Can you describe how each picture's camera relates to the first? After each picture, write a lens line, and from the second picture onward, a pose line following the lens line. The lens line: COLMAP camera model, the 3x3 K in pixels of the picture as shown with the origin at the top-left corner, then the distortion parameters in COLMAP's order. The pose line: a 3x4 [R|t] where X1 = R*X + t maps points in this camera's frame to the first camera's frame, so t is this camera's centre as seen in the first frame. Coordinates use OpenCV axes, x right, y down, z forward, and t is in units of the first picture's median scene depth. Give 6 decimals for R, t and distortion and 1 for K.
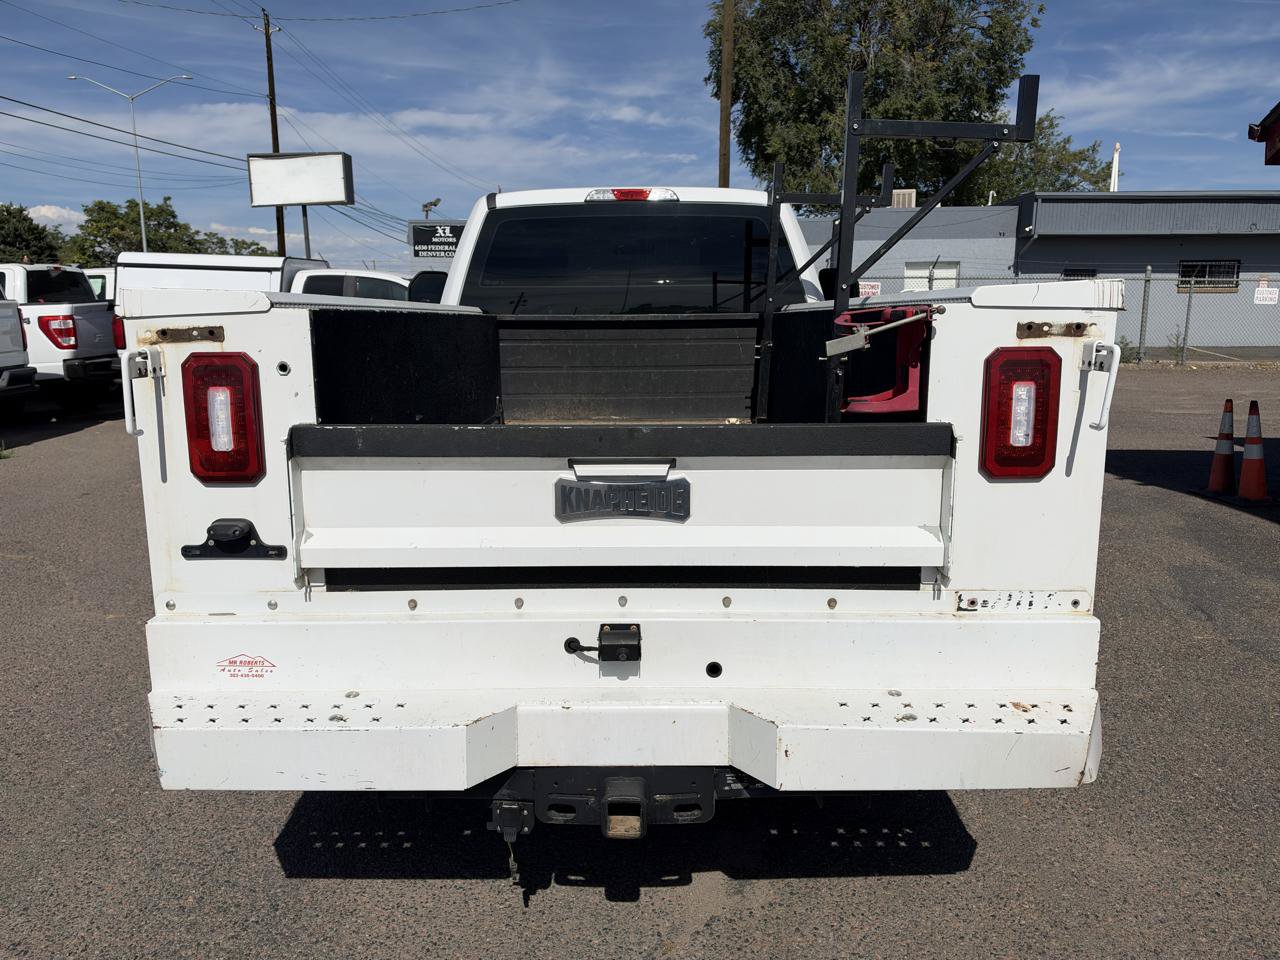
lens RADIAL K [[945.0, 0, 660.4], [0, 945.0, 495.6], [0, 0, 1]] dist [-0.017972, -0.001435]
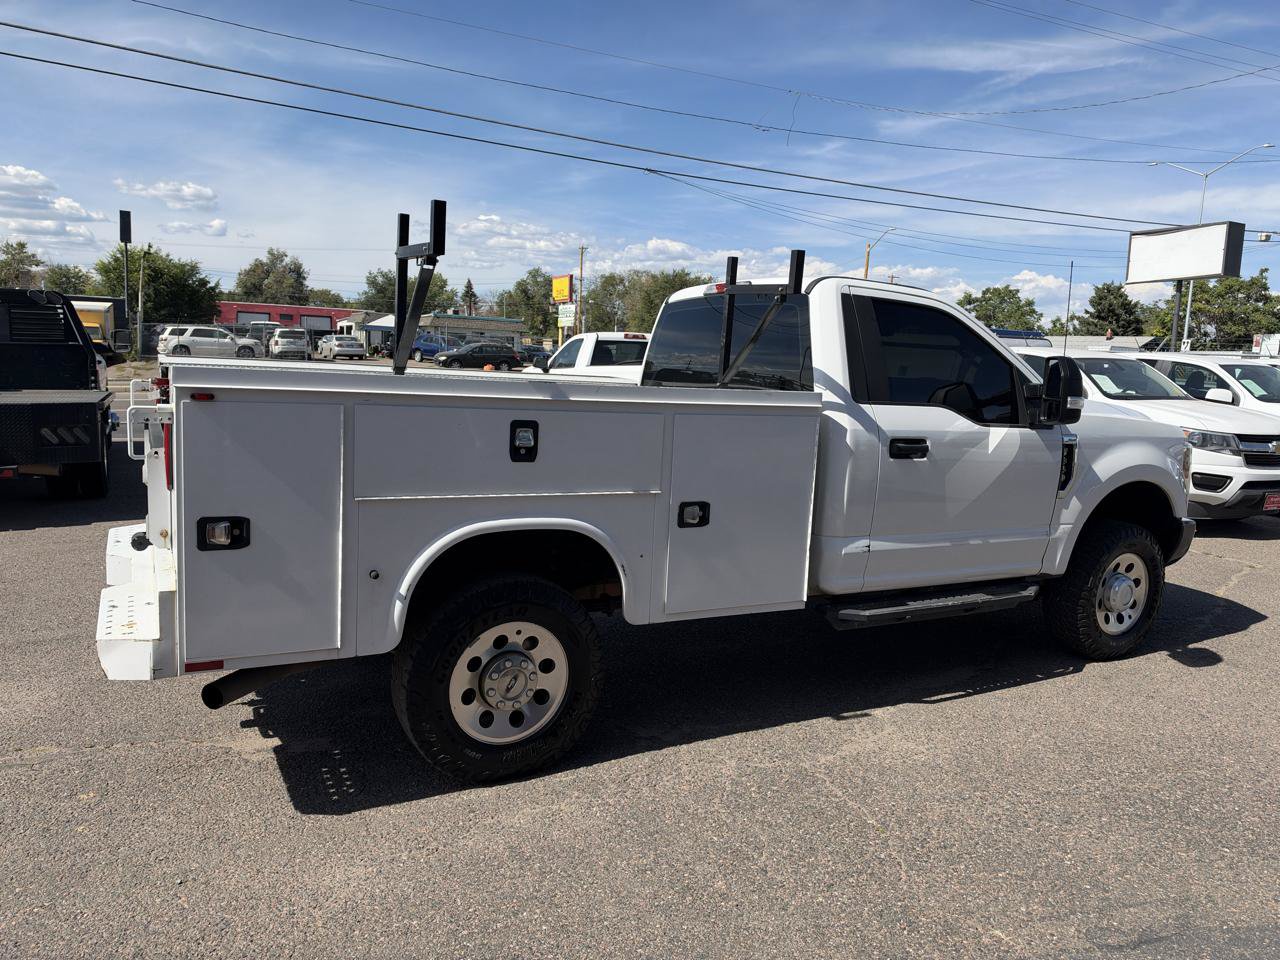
lens RADIAL K [[912.2, 0, 648.2], [0, 912.2, 480.9], [0, 0, 1]] dist [0.260886, -0.504216]
pose [[0.477406, 0.144700, -0.866686, 2.100815], [-0.218653, 0.974884, 0.042321, -0.272819], [0.851043, 0.169300, 0.497055, 0.883815]]
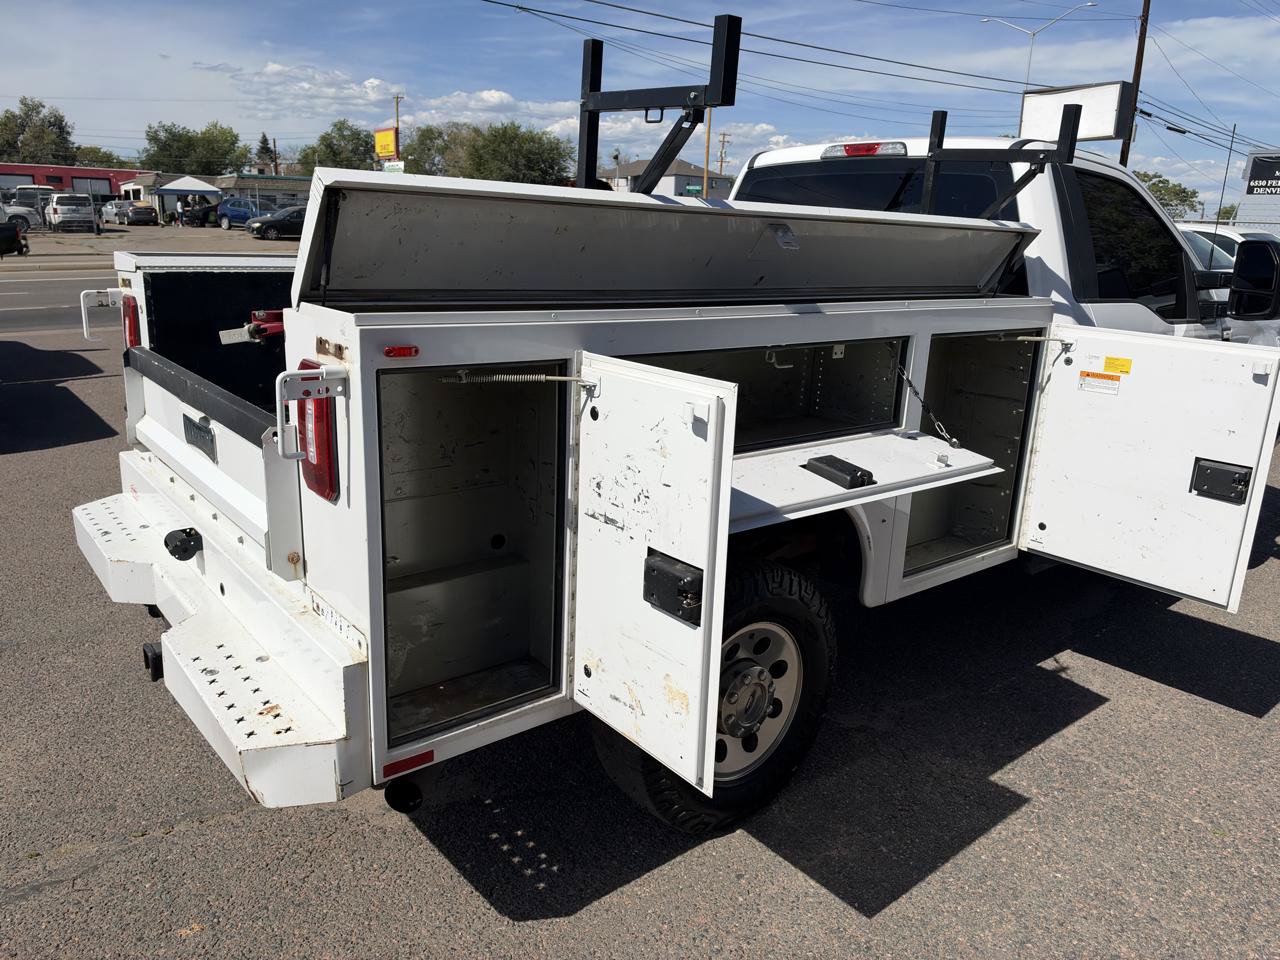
lens RADIAL K [[934.8, 0, 647.4], [0, 934.8, 475.0], [0, 0, 1]] dist [-0.002108, -0.003165]
pose [[0.639152, 0.227021, -0.734810, 1.308319], [-0.190144, 0.972424, 0.135041, -0.234254], [0.745204, 0.053408, 0.664694, 0.607087]]
